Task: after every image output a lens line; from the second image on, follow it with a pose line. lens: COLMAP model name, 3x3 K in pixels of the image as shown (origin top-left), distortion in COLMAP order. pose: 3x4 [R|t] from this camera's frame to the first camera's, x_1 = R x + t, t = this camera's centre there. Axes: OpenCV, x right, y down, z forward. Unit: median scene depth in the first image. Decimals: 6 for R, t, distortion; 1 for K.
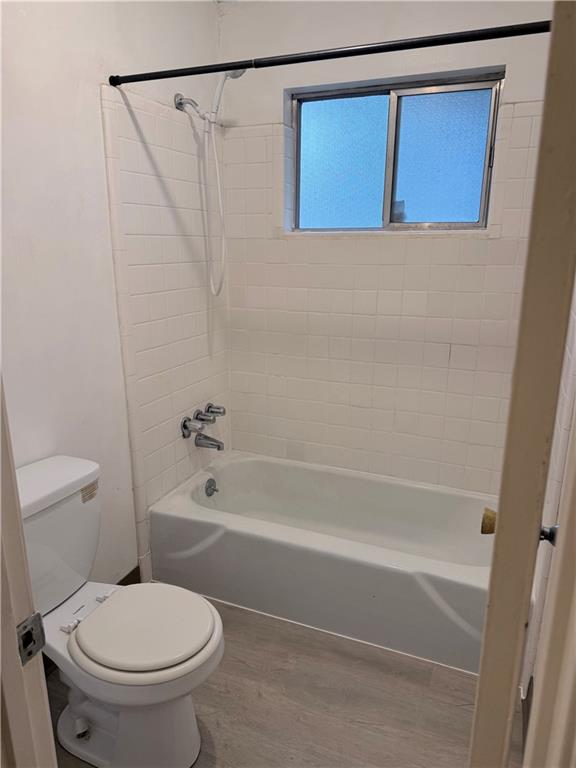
lens RADIAL K [[533.7, 0, 288.7], [0, 533.7, 389.7], [0, 0, 1]] dist [0.048712, -0.061904]
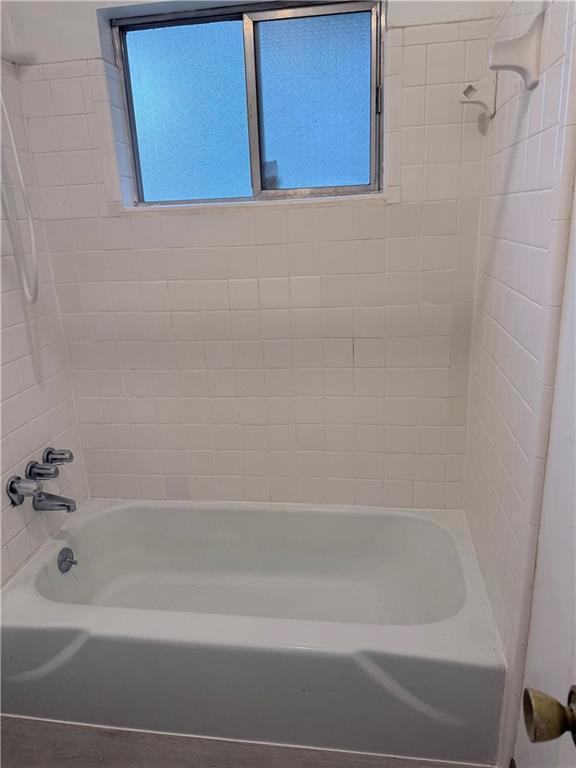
lens RADIAL K [[533.7, 0, 294.7], [0, 533.7, 384.6], [0, 0, 1]] dist [0.048712, -0.061904]
pose [[0.965669, -0.123038, 0.228790, 0.020426], [0.114811, 0.992179, 0.048980, -0.061490], [-0.233027, -0.021031, 0.972243, 0.219804]]
